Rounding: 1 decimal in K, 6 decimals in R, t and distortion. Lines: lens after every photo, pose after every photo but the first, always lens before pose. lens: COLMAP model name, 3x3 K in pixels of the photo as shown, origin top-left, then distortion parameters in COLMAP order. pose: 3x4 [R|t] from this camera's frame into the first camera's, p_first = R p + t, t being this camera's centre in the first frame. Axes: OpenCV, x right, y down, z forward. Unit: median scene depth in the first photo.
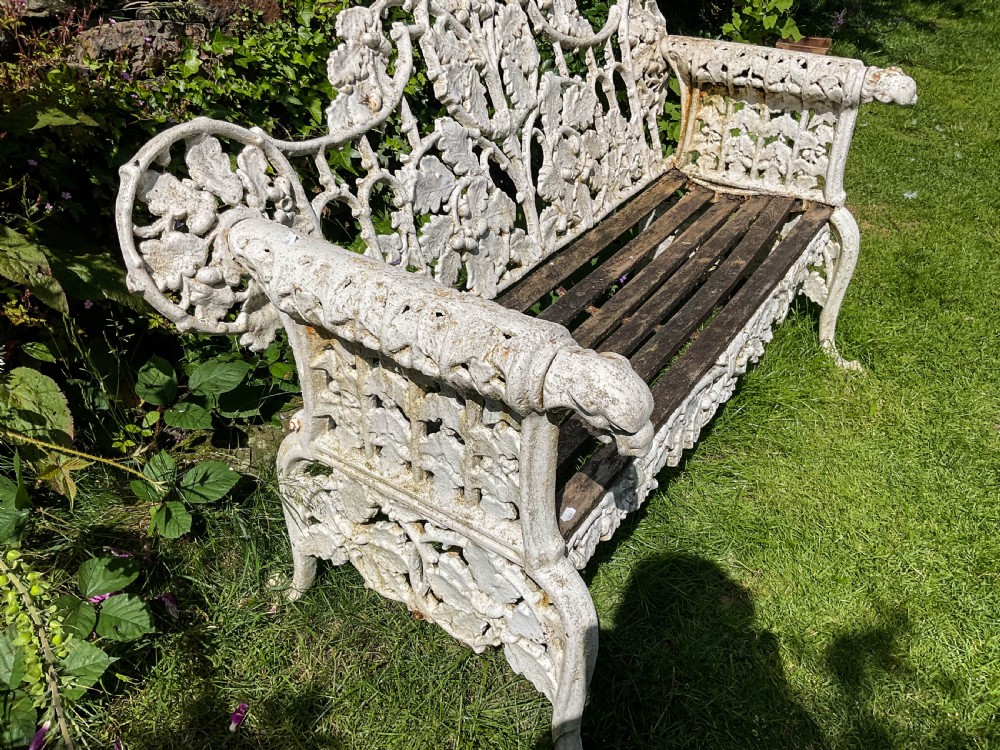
lens RADIAL K [[833.9, 0, 499.1], [0, 833.9, 376.9], [0, 0, 1]] dist [0.105871, -0.178288]
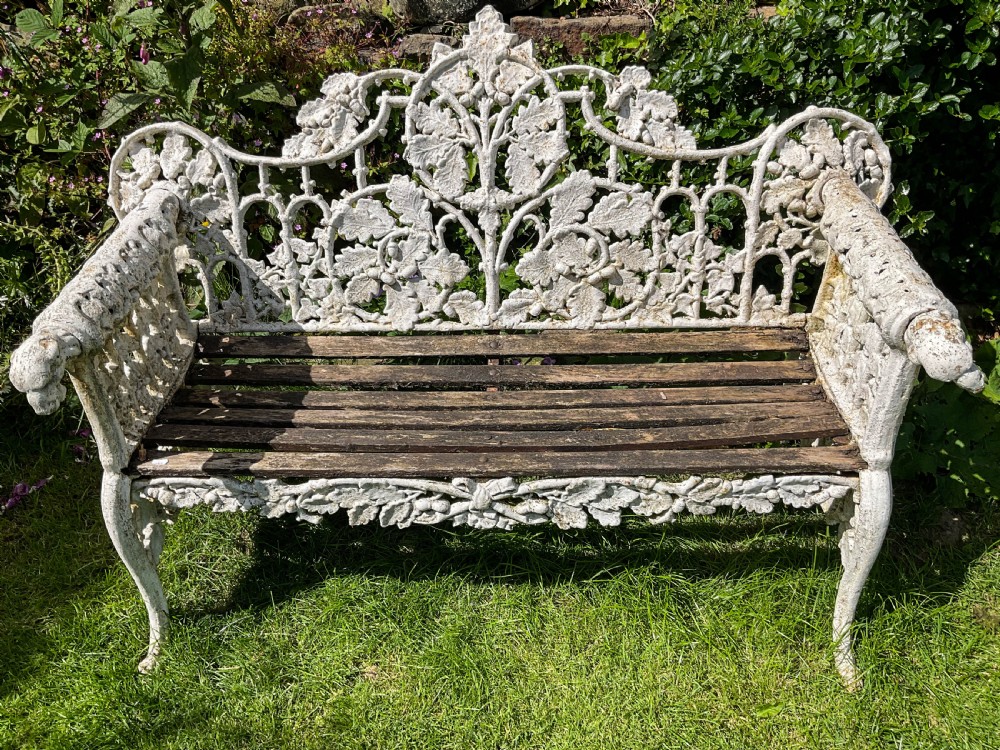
lens RADIAL K [[833.9, 0, 493.2], [0, 833.9, 377.7], [0, 0, 1]] dist [0.105871, -0.178288]
pose [[0.507224, 0.483425, -0.713459, 0.818028], [-0.441007, 0.856851, 0.267056, -0.360539], [0.740430, 0.179183, 0.647810, 0.306868]]
